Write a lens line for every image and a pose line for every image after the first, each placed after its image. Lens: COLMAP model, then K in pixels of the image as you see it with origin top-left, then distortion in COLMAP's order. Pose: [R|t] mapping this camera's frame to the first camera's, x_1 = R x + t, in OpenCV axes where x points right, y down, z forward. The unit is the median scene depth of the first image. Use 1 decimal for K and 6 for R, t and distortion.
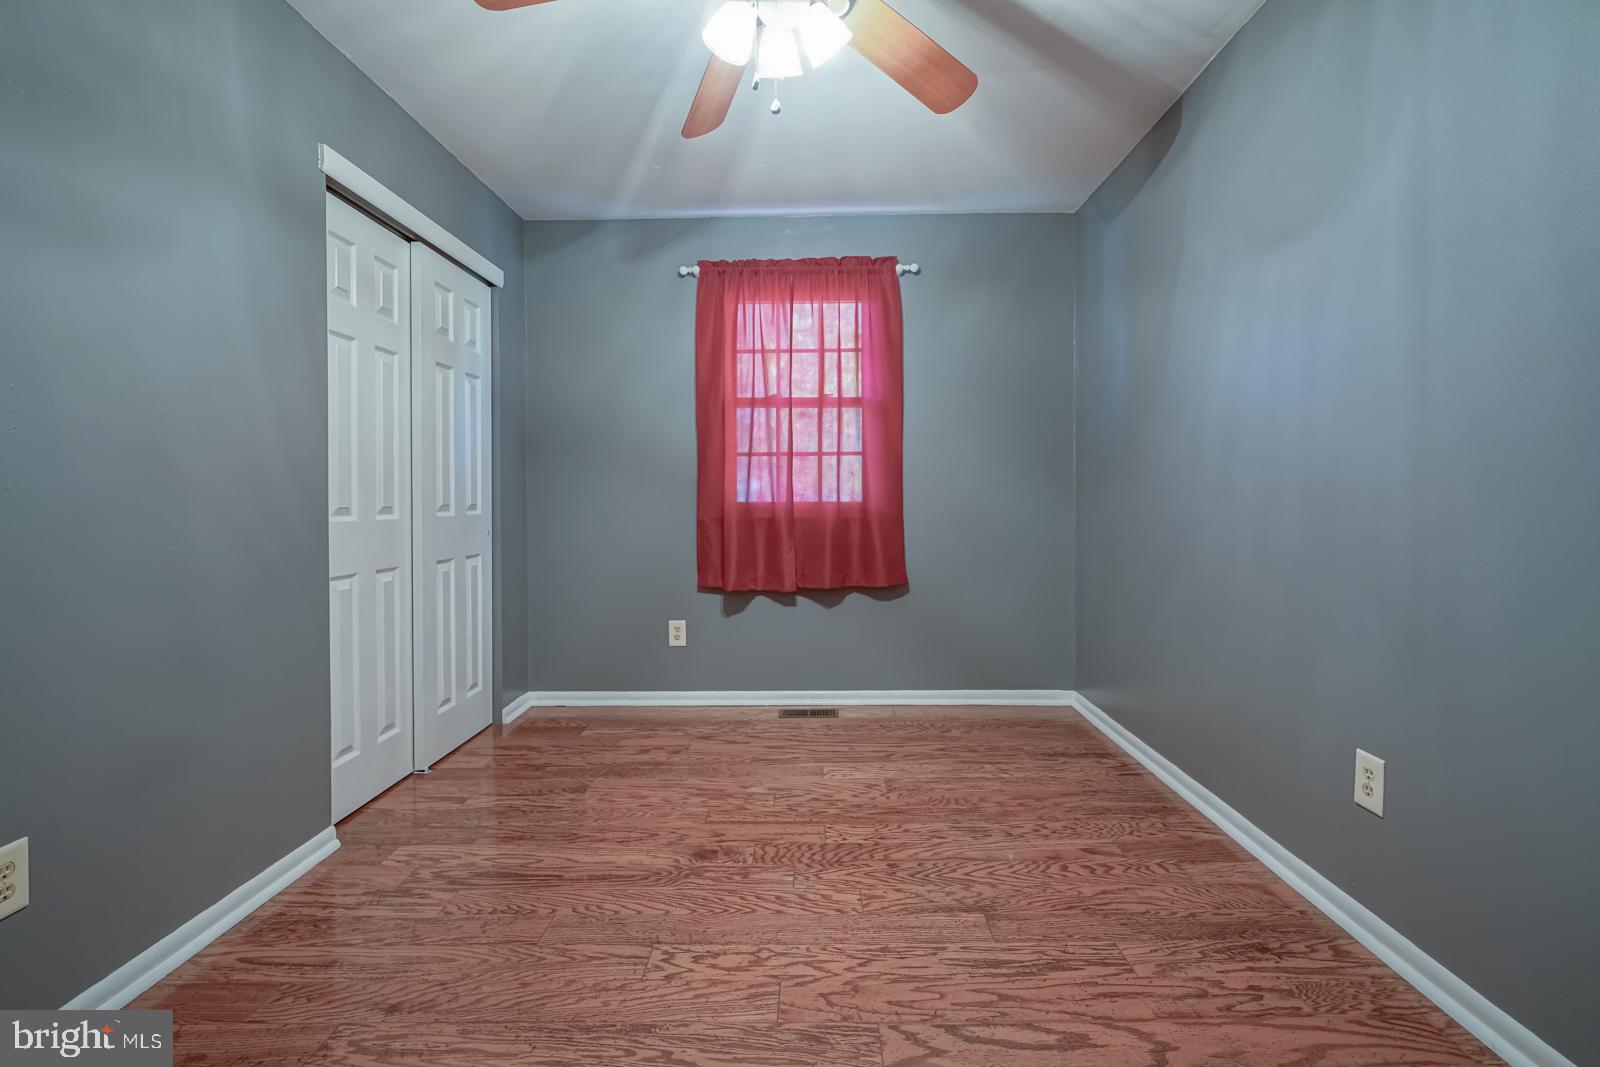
lens RADIAL K [[747.6, 0, 788.6], [0, 747.6, 524.0], [0, 0, 1]] dist [-0.001244, 0.001342]
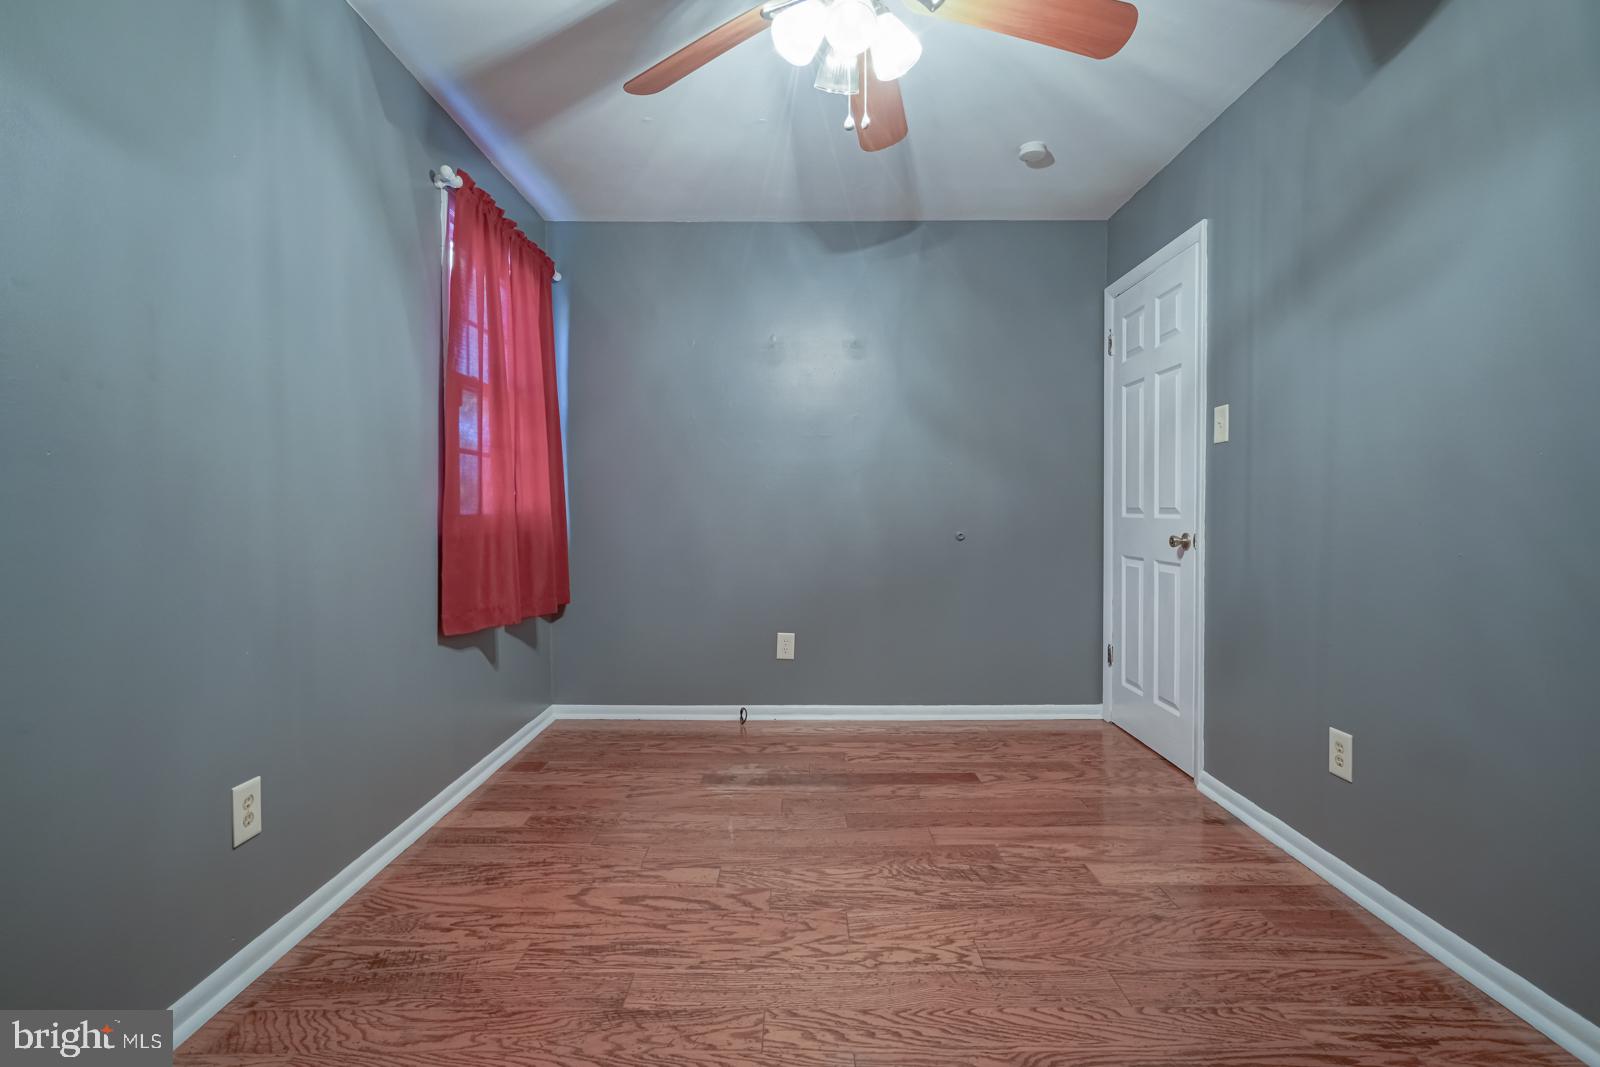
lens RADIAL K [[747.6, 0, 788.6], [0, 747.6, 524.0], [0, 0, 1]] dist [-0.001244, 0.001342]
pose [[-0.999677, 0.011622, -0.022605, 0.095422], [0.010389, 0.998489, 0.053954, -0.074132], [0.023198, 0.053702, -0.998288, 2.016520]]
